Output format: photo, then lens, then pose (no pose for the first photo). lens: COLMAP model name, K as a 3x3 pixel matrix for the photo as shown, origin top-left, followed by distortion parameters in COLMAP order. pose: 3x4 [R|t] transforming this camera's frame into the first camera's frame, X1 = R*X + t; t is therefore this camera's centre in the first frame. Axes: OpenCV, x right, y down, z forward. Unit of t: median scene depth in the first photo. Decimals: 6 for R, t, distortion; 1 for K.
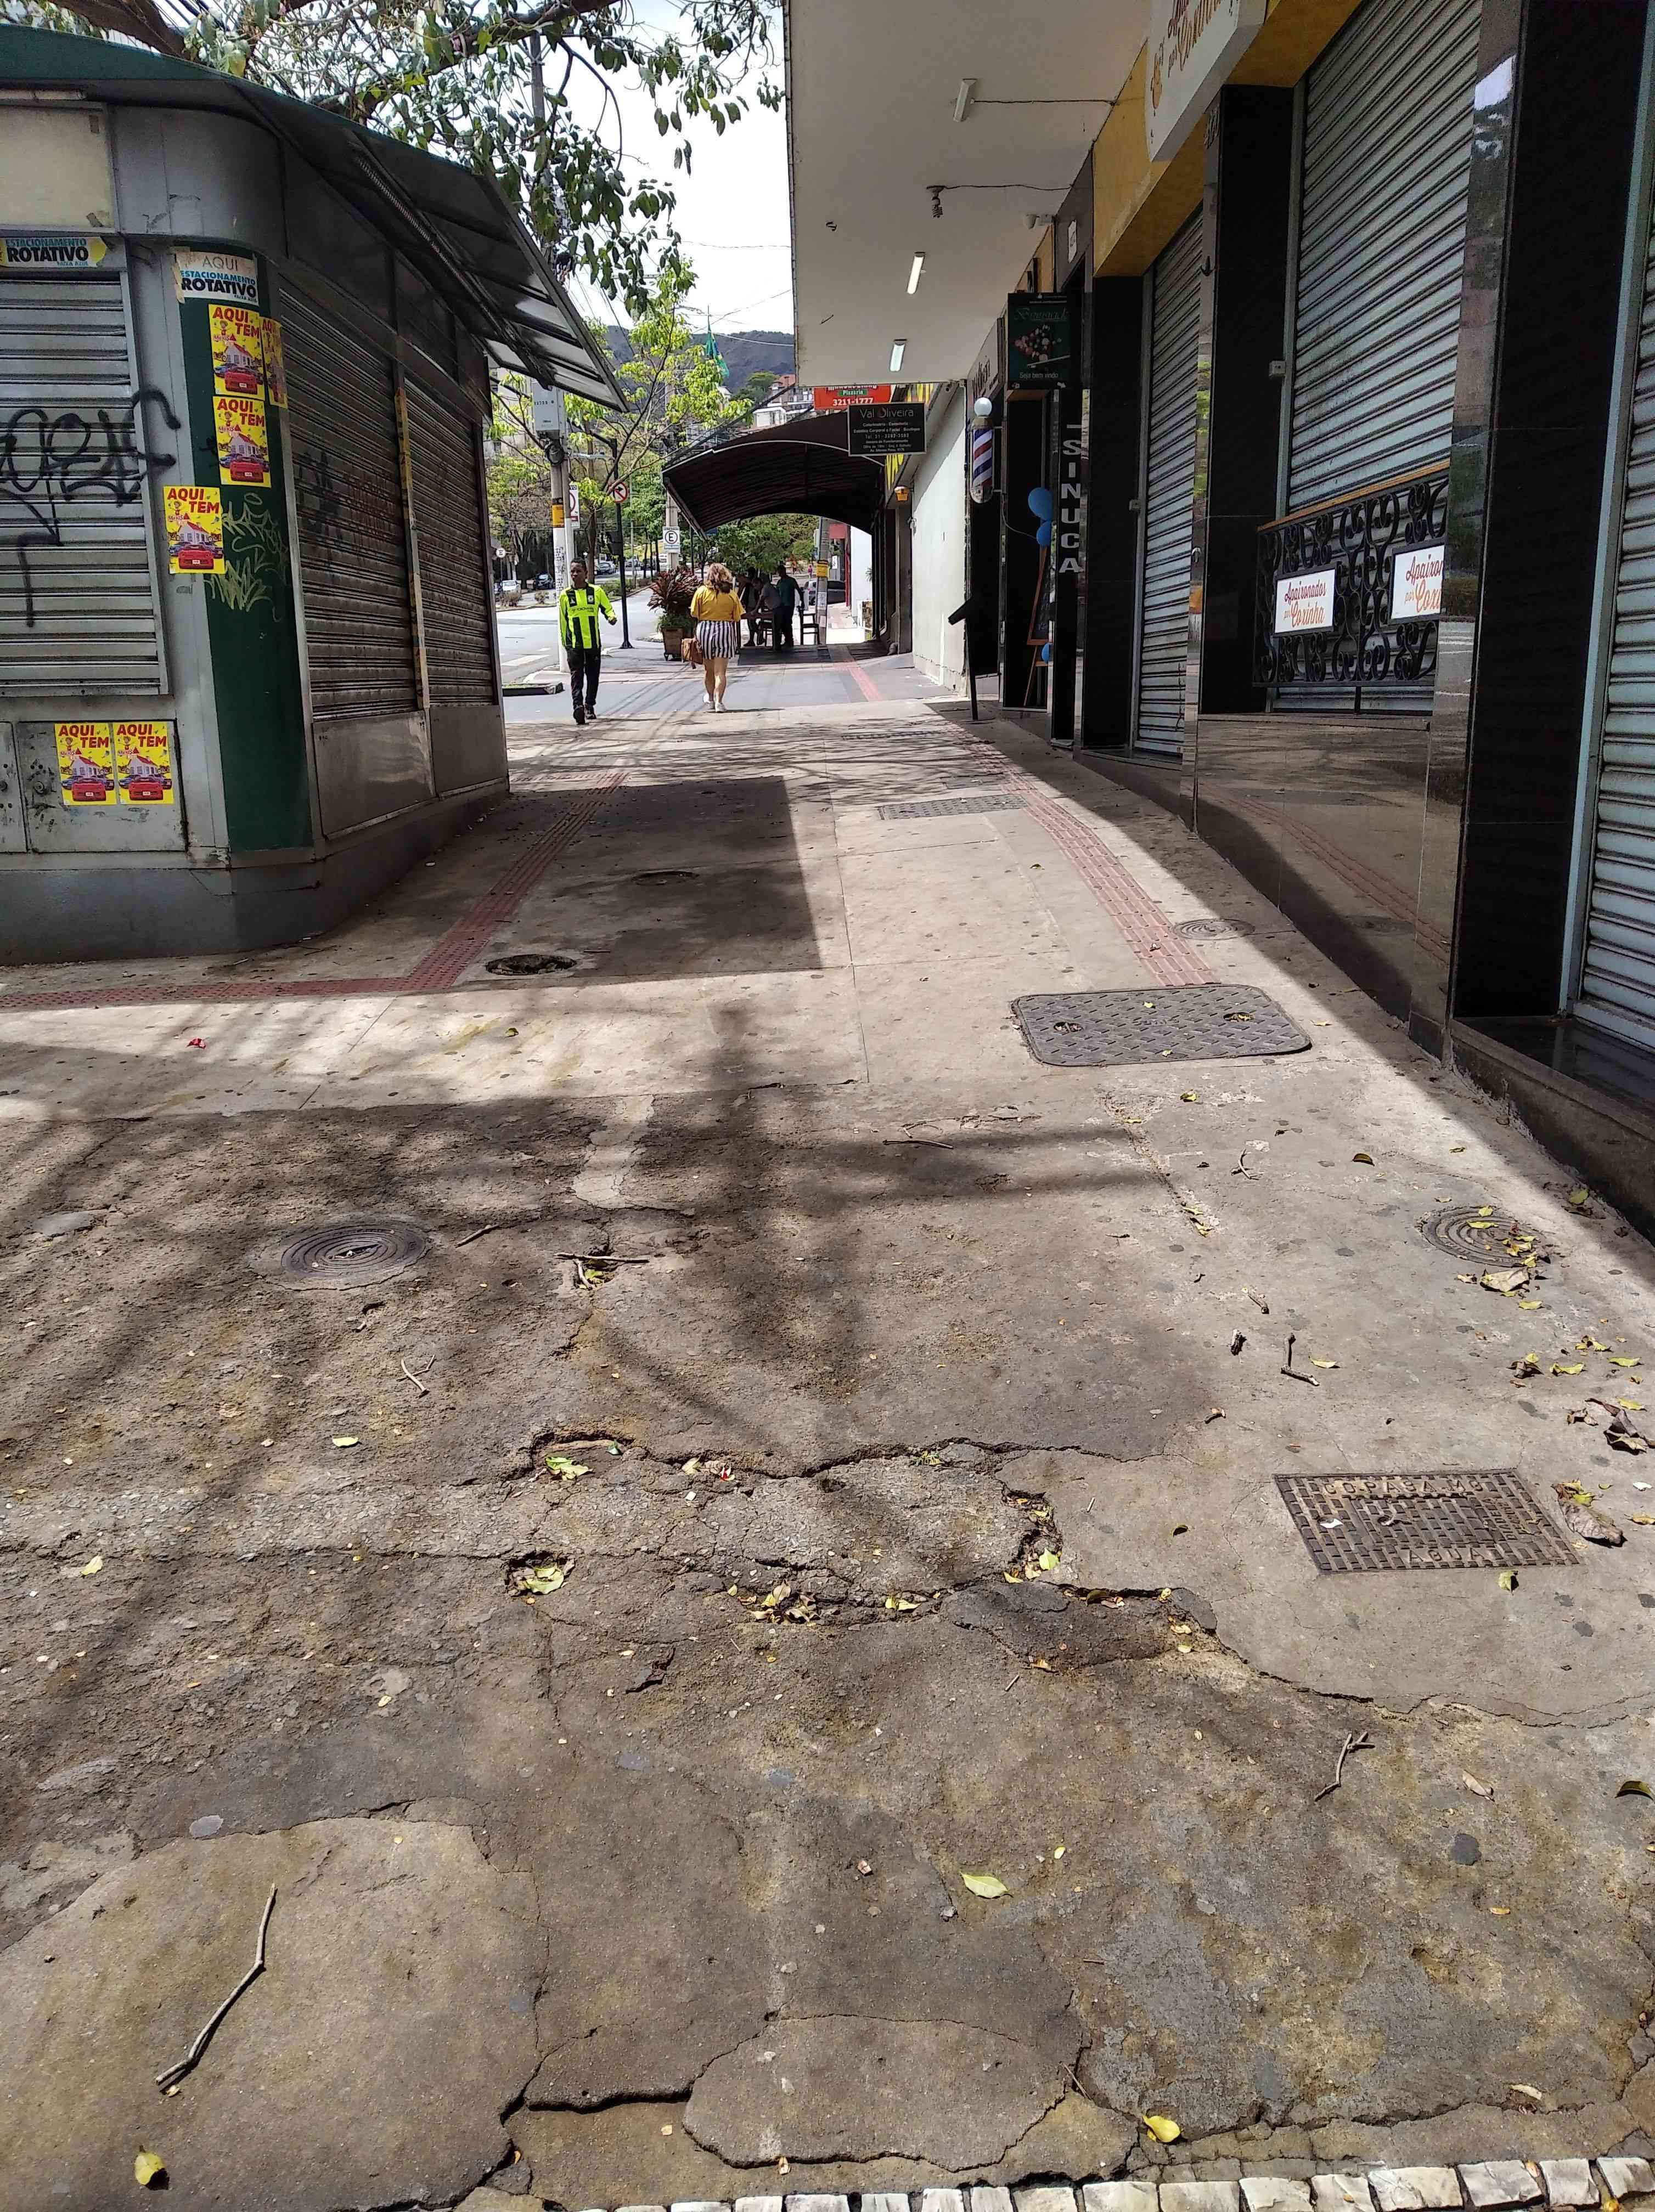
lens RADIAL K [[1723.8, 0, 826.0], [0, 1723.8, 1104.7], [0, 0, 1]] dist [0.038424, -0.032948]
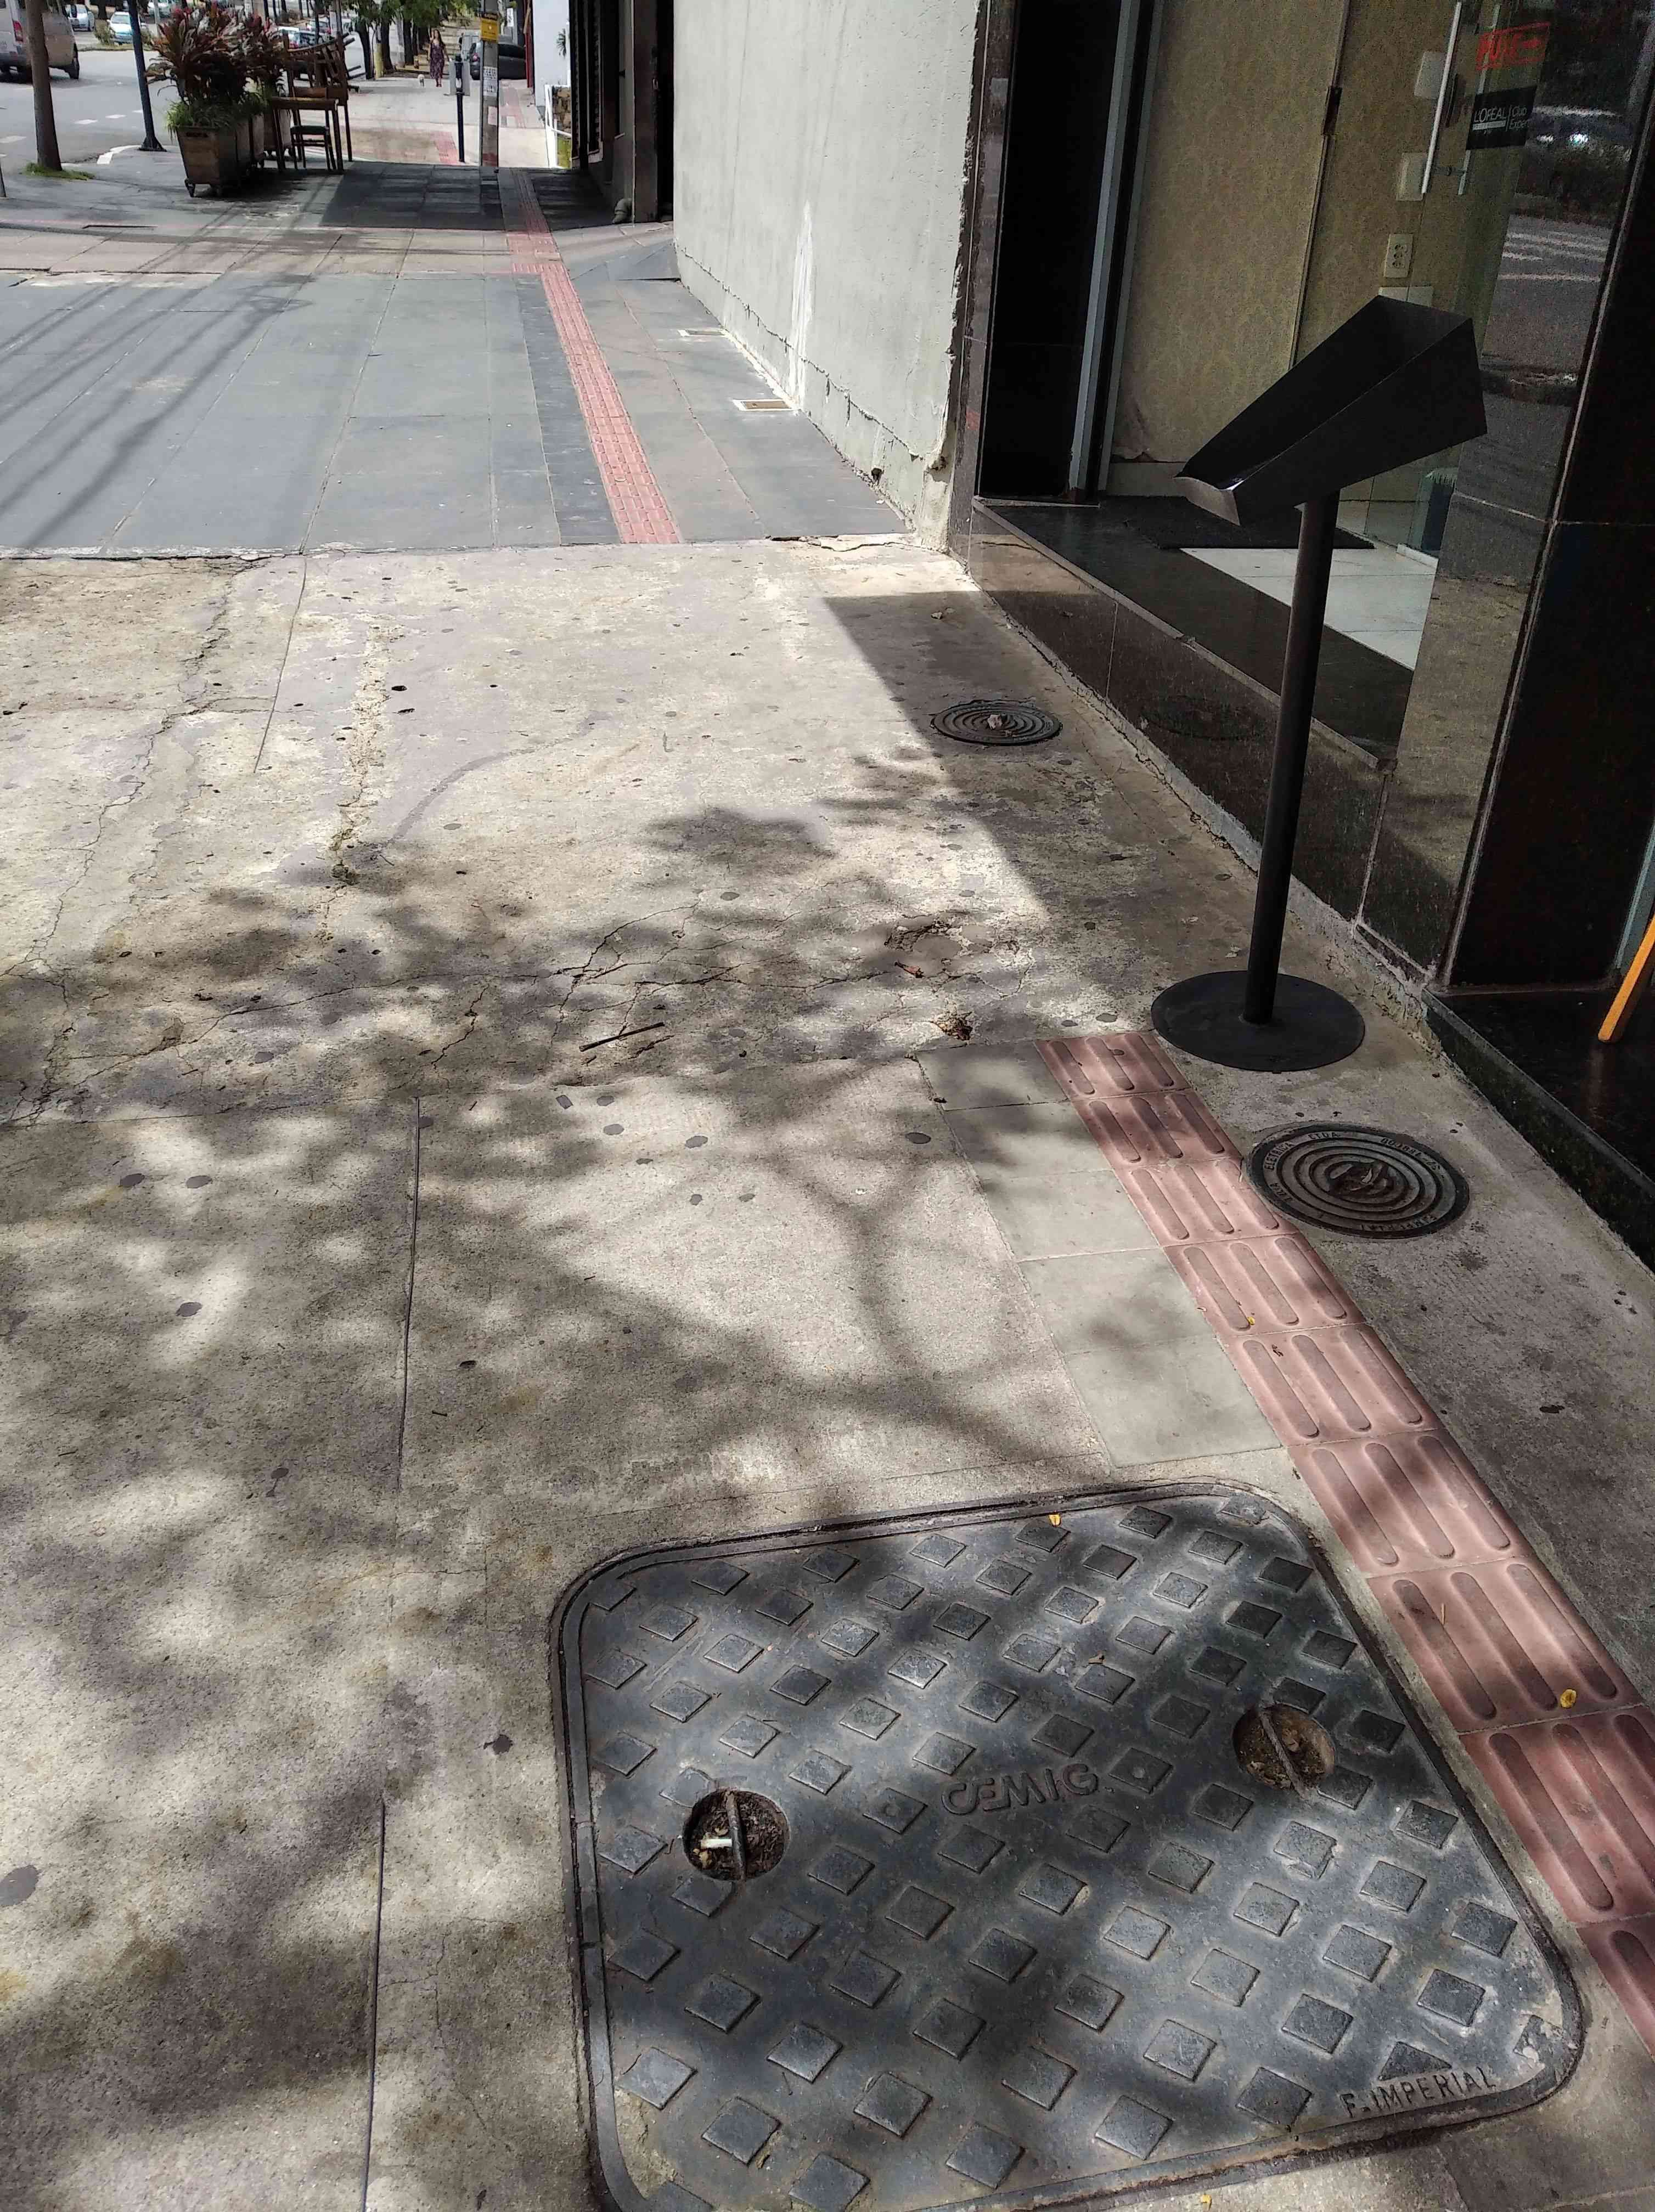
lens RADIAL K [[1723.8, 0, 843.1], [0, 1723.8, 1100.7], [0, 0, 1]] dist [0.038424, -0.032948]
pose [[0.983835, -0.026189, 0.177154, 0.002280], [-0.017914, 0.969895, 0.242864, -0.069583], [-0.178181, -0.242111, 0.953747, 0.221599]]
